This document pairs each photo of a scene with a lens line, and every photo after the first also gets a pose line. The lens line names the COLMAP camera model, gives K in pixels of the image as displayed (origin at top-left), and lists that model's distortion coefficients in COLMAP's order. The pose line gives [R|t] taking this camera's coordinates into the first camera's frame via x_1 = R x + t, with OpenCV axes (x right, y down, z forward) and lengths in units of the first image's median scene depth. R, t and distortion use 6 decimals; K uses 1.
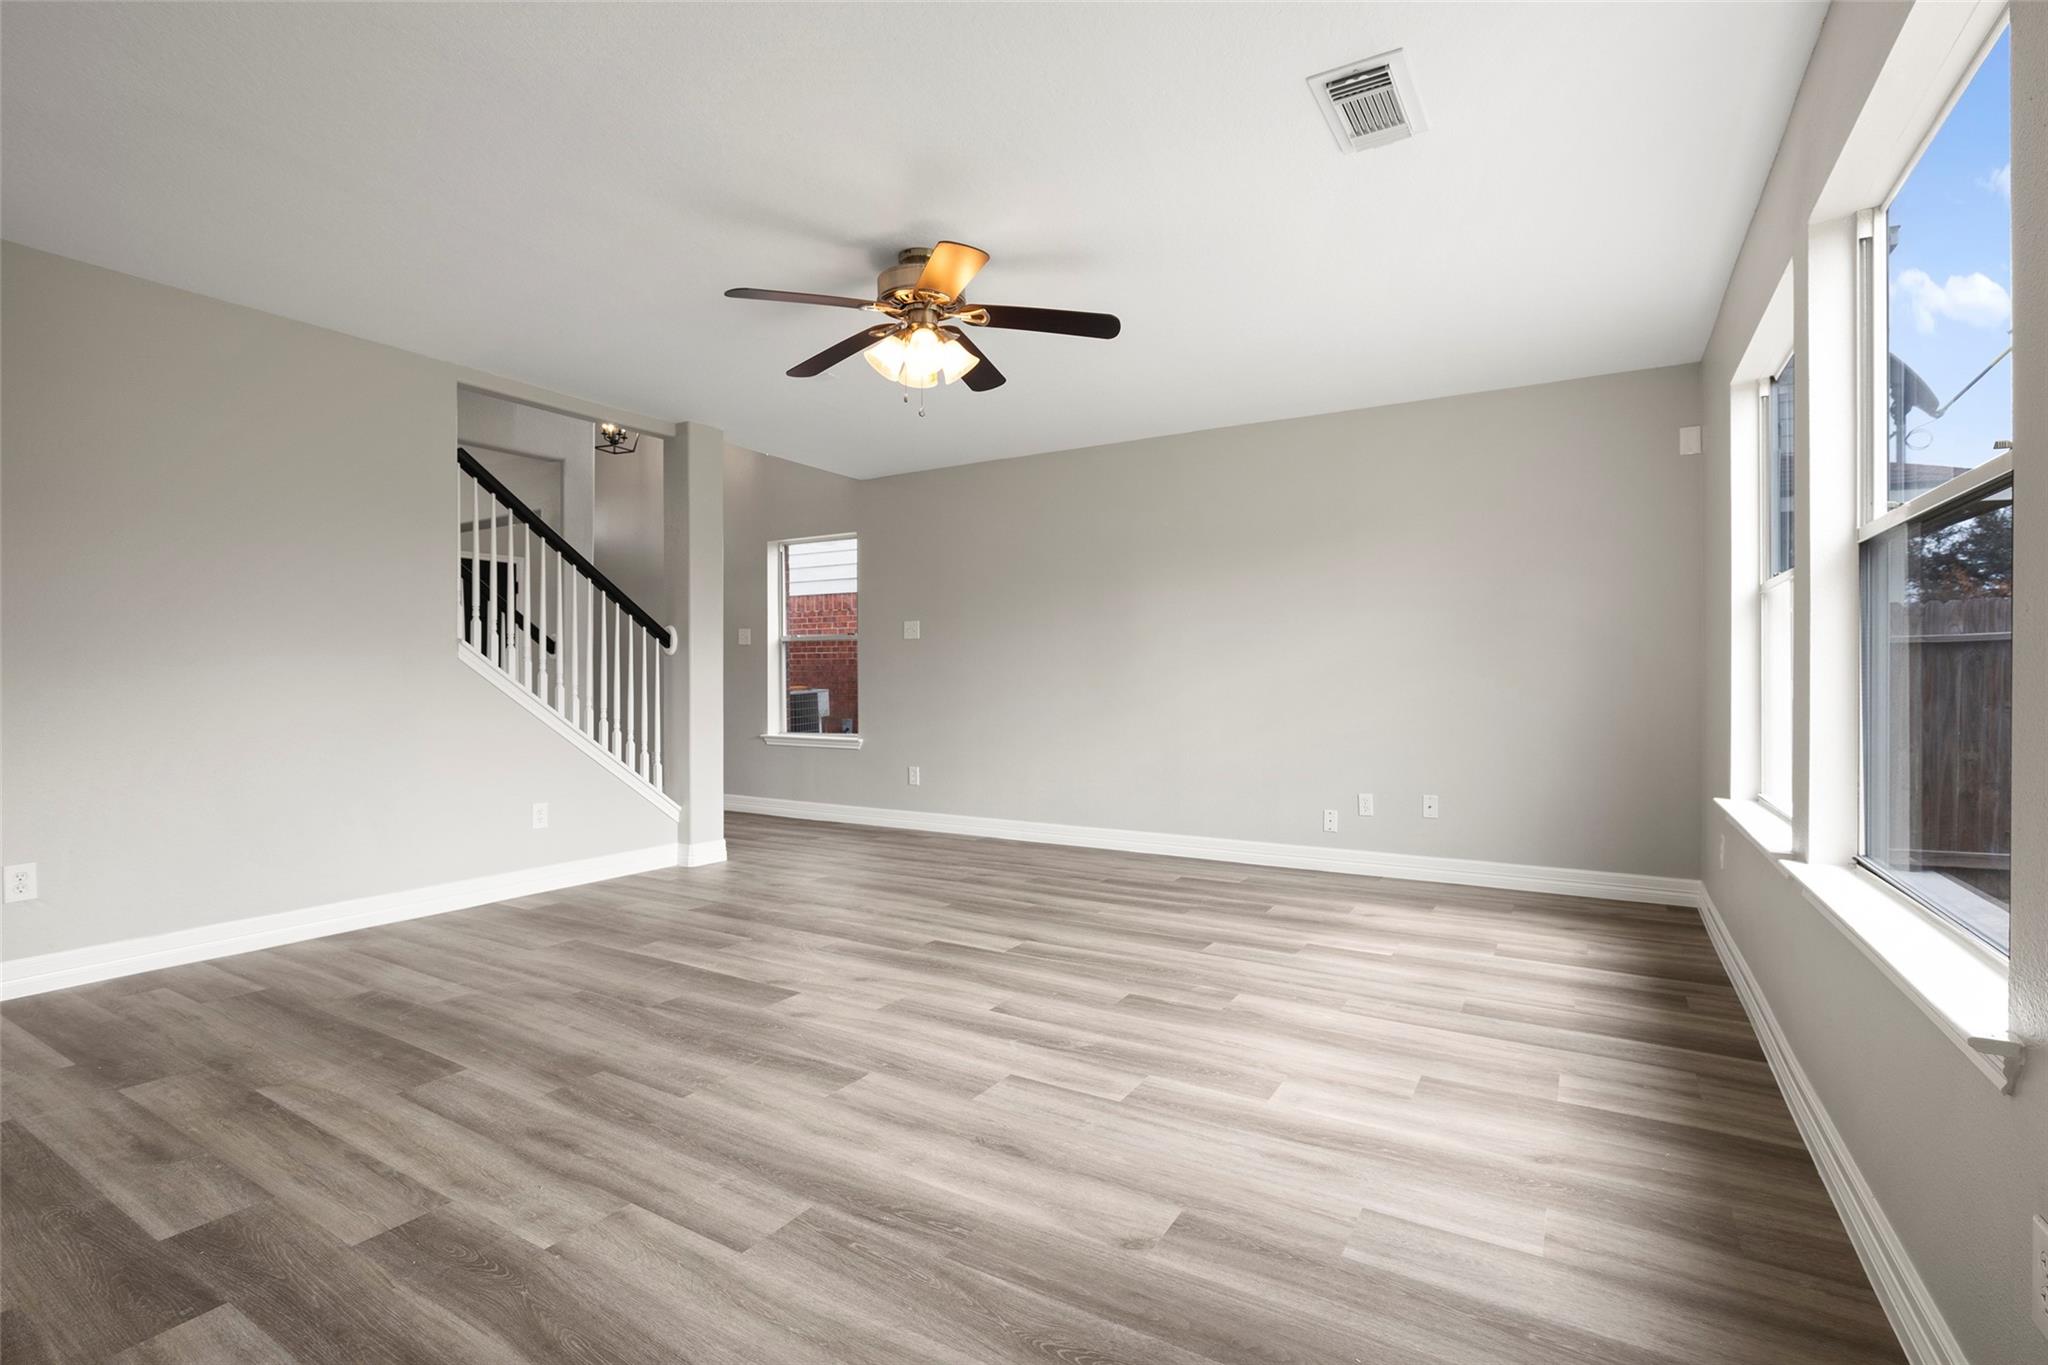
lens RADIAL K [[942.5, 0, 1028.8], [0, 942.5, 680.7], [0, 0, 1]] dist [-0.020147, 0.002819]
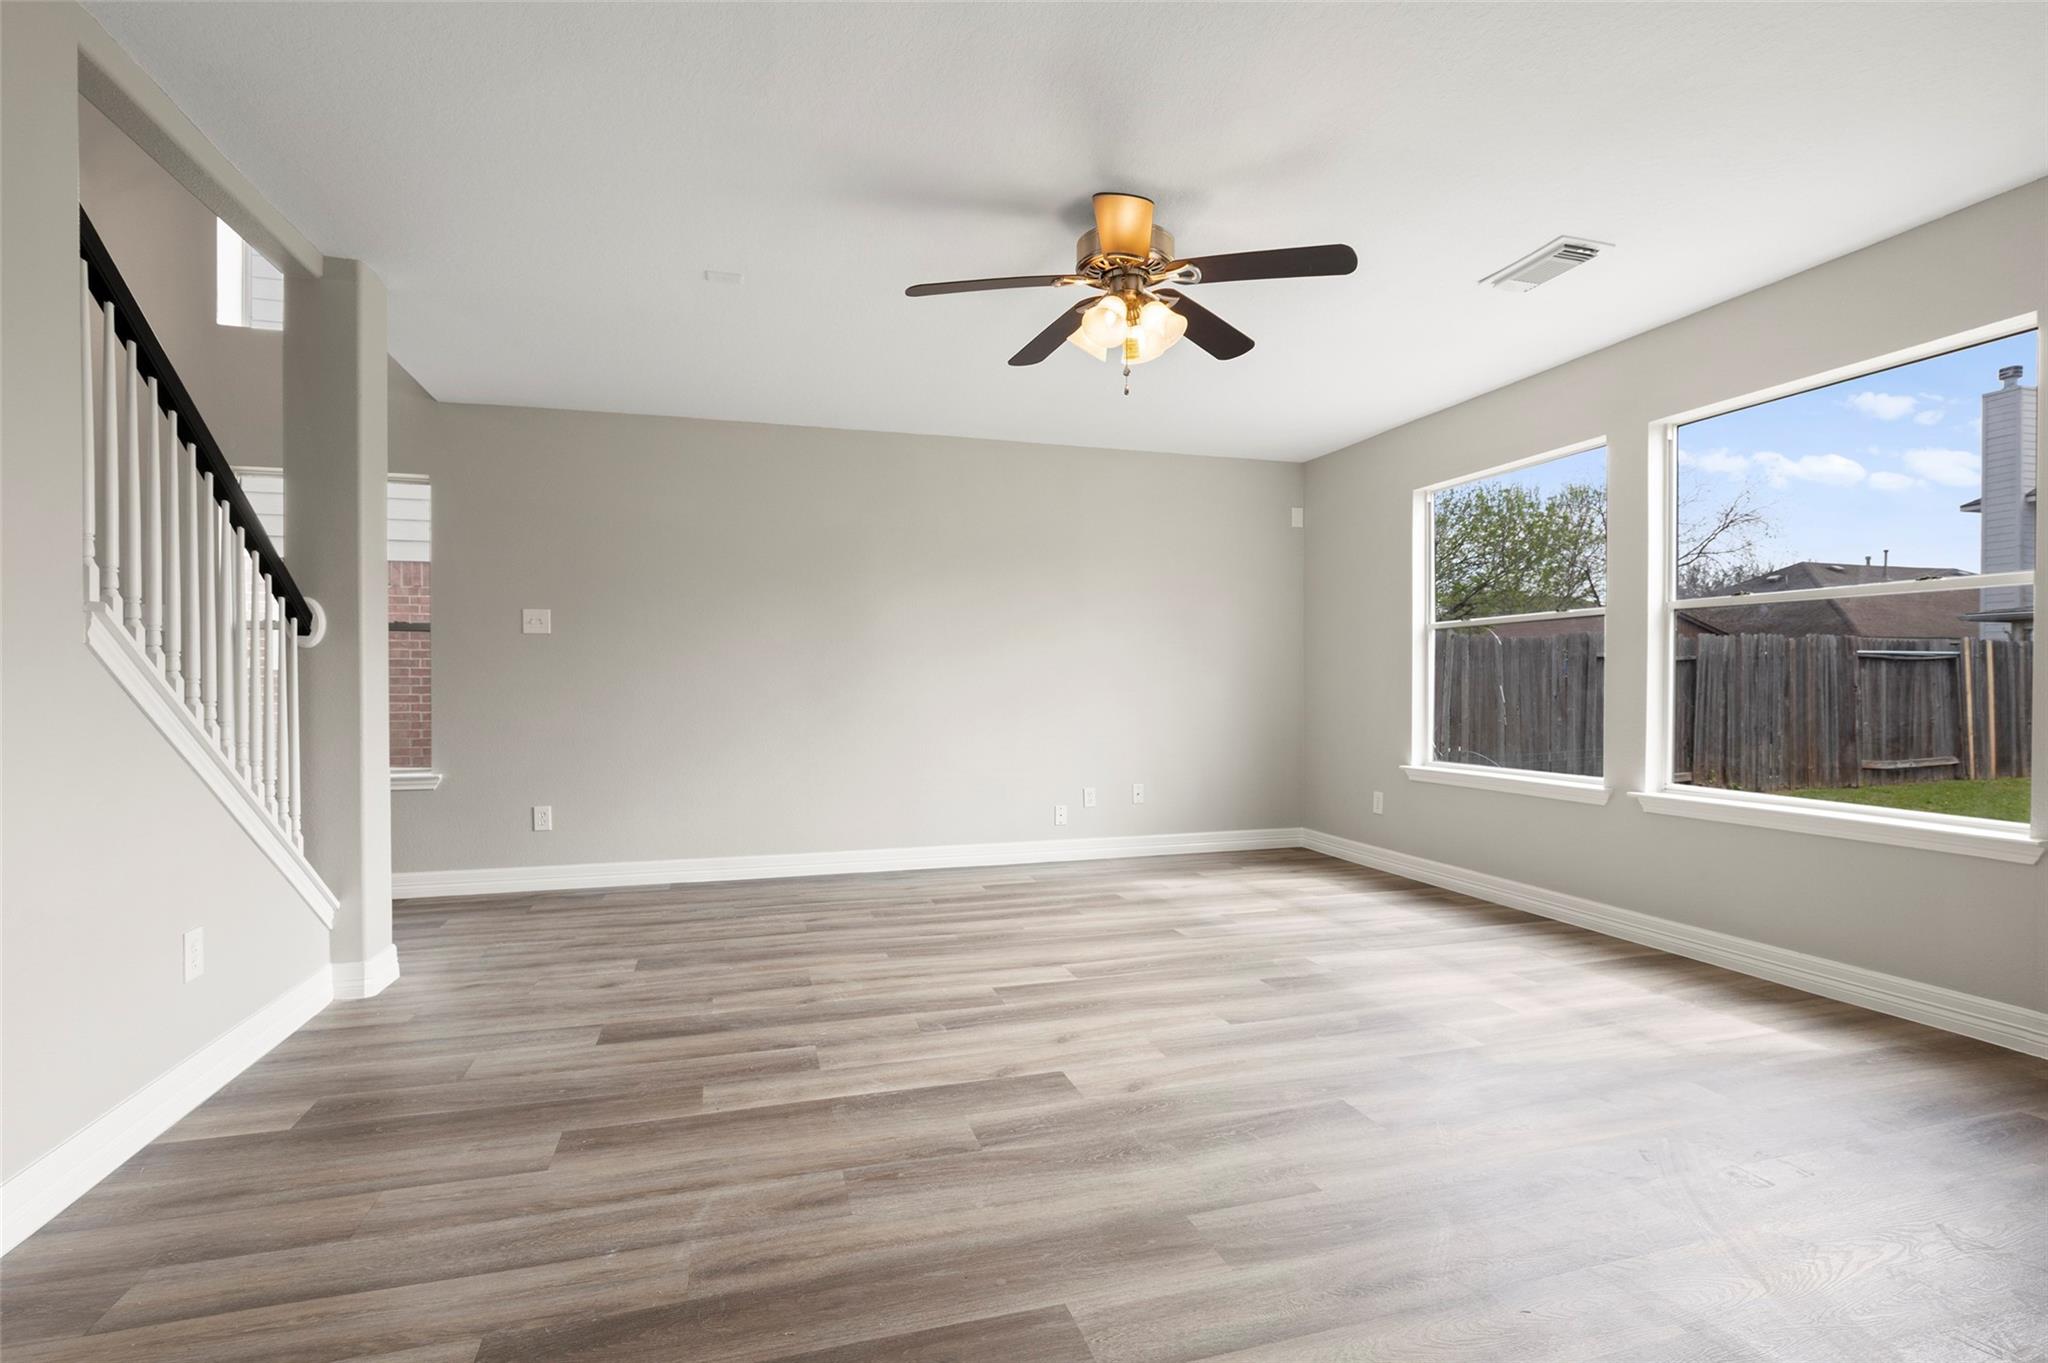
lens RADIAL K [[942.5, 0, 1015.9], [0, 942.5, 696.8], [0, 0, 1]] dist [-0.020147, 0.002819]
pose [[0.678032, -0.009283, 0.734974, -0.906934], [0.003140, 0.999948, 0.009733, -0.001505], [-0.735026, -0.004292, 0.678025, 0.498649]]
